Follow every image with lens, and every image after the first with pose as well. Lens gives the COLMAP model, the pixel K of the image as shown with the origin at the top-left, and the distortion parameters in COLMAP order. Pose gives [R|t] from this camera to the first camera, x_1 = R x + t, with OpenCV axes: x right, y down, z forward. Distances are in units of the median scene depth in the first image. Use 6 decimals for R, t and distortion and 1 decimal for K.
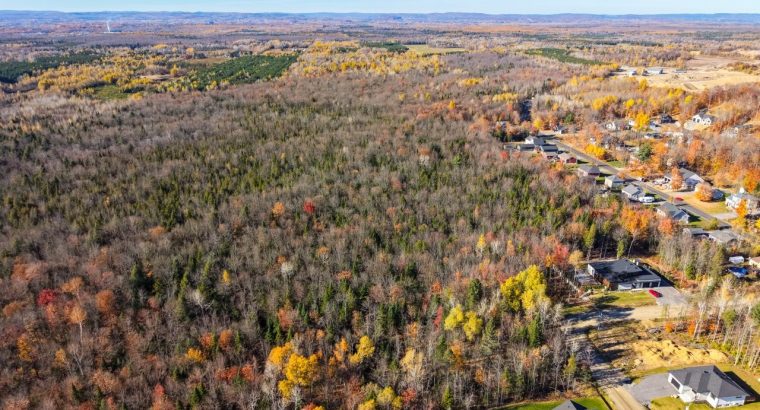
lens RADIAL K [[560.7, 0, 382.0], [0, 560.7, 204.6], [0, 0, 1]] dist [-0.018523, -0.016795]
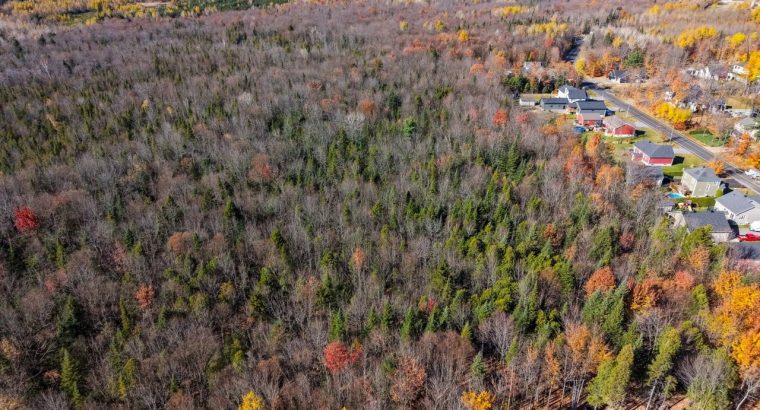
lens RADIAL K [[560.7, 0, 377.3], [0, 560.7, 205.5], [0, 0, 1]] dist [-0.018523, -0.016795]
pose [[0.991120, 0.055915, -0.120643, 0.132392], [-0.044040, 0.994118, 0.098948, -0.039180], [0.125466, -0.092756, 0.987752, 0.328141]]
